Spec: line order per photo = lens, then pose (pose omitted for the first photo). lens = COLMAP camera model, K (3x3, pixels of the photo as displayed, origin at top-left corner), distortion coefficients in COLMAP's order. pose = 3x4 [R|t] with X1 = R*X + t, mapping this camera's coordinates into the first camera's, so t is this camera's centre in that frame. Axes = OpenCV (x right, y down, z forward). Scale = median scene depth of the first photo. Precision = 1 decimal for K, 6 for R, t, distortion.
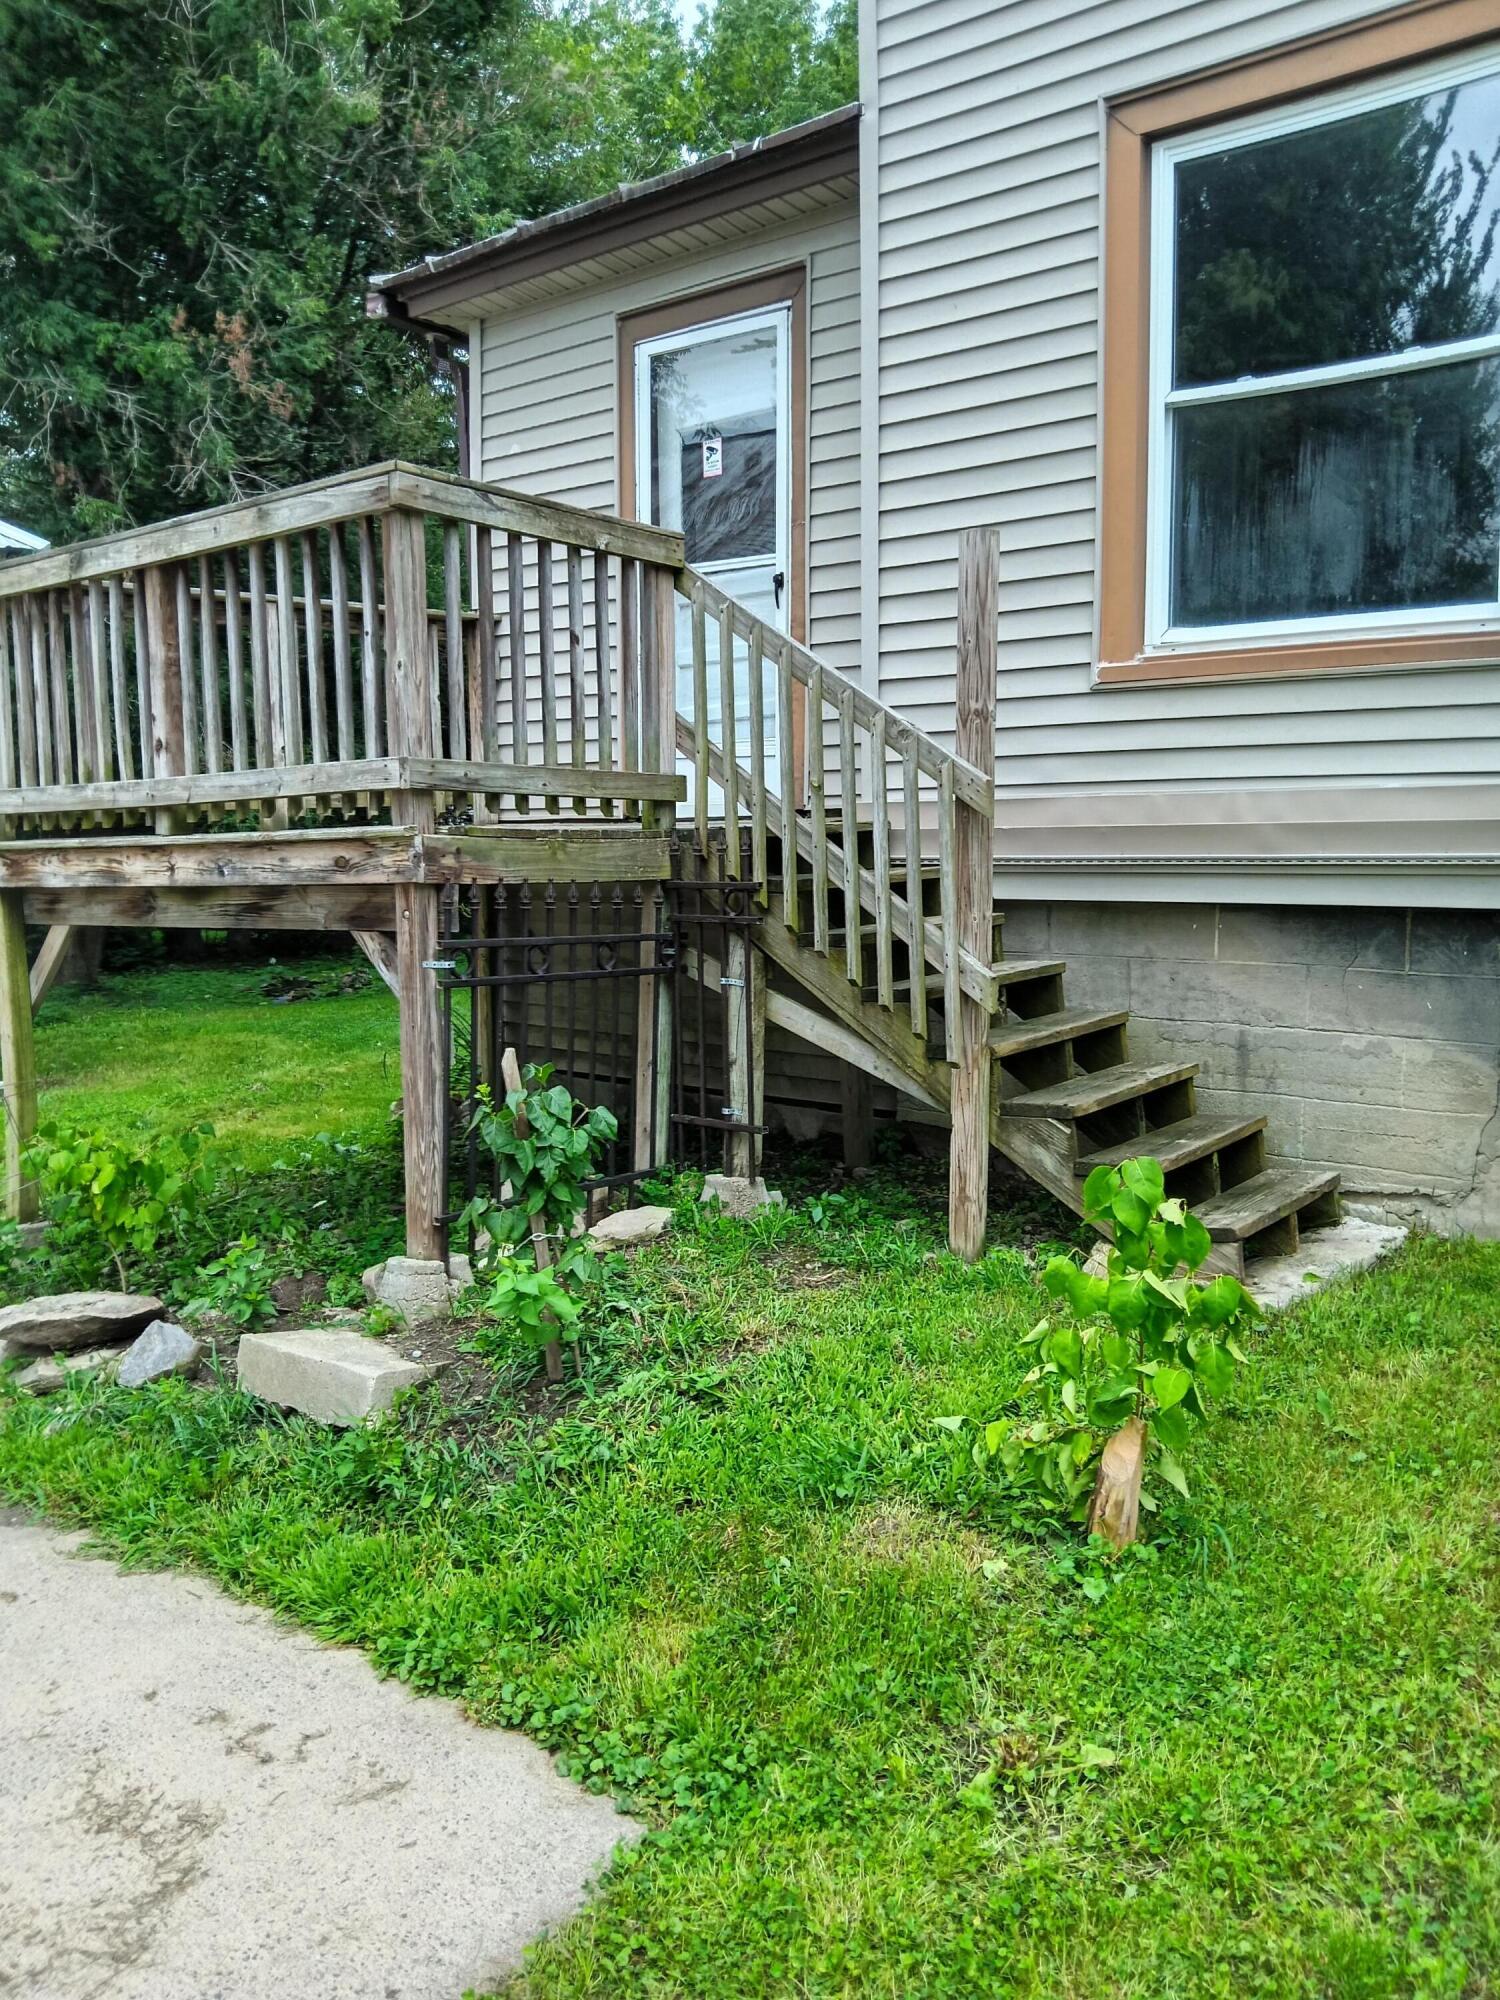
lens RADIAL K [[1641.8, 0, 748.1], [0, 1641.8, 1033.3], [0, 0, 1]] dist [0.118889, -0.293967]
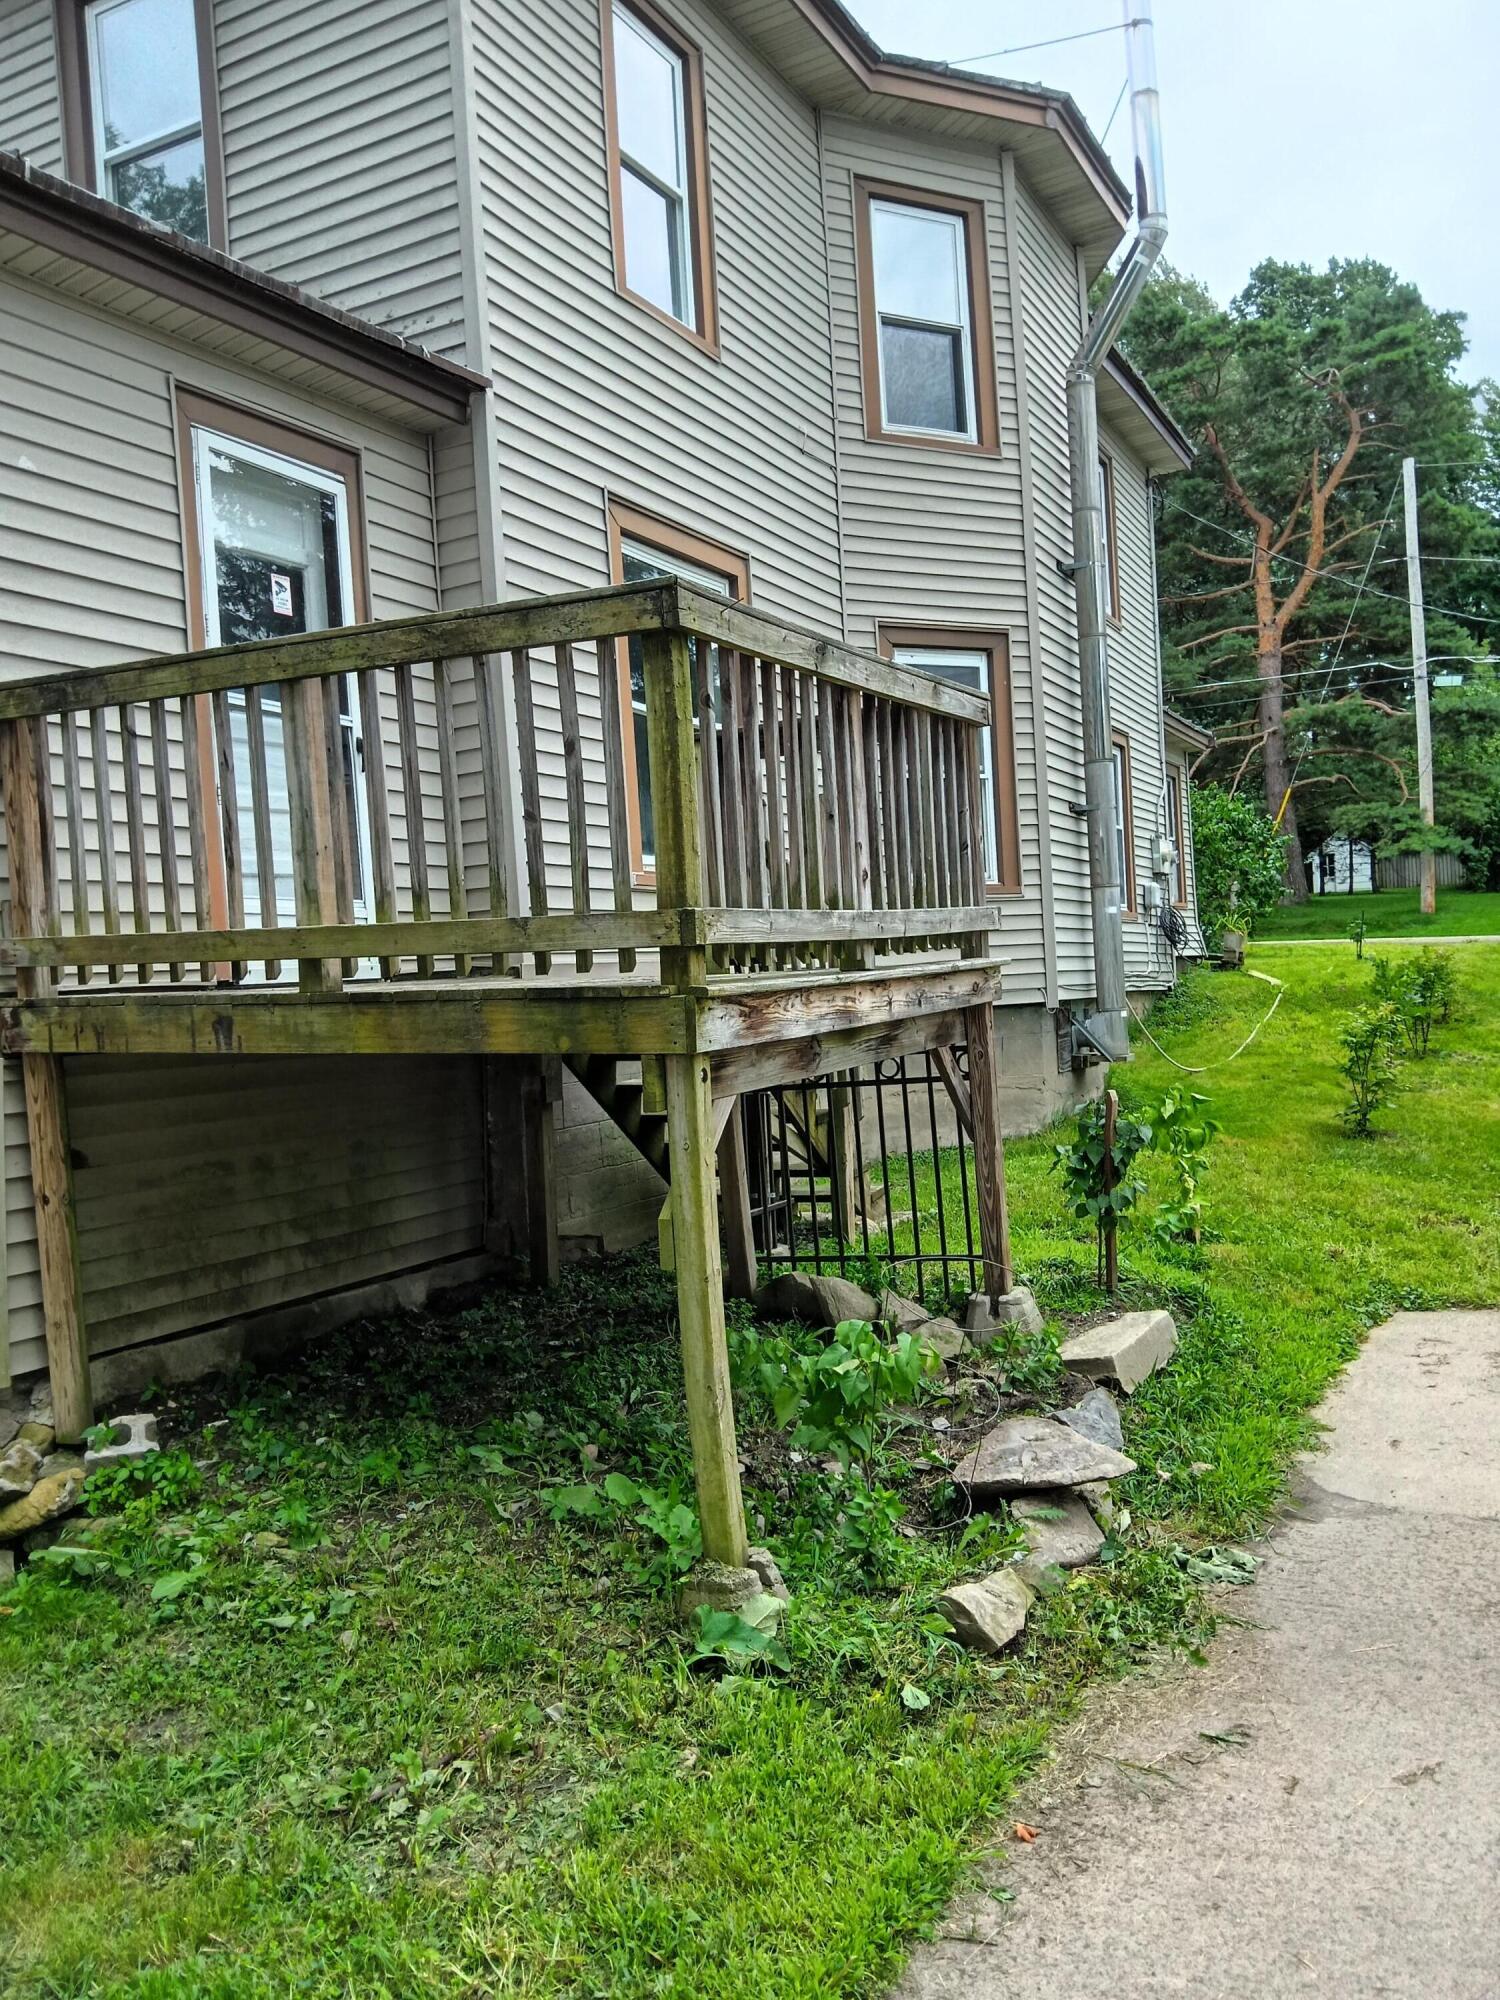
lens RADIAL K [[1641.8, 0, 748.1], [0, 1641.8, 1033.3], [0, 0, 1]] dist [0.118889, -0.293967]
pose [[-0.214258, -0.011502, 0.976709, -1.191420], [0.170767, 0.984090, 0.049049, -0.134359], [-0.961734, 0.177299, -0.208885, 1.207052]]
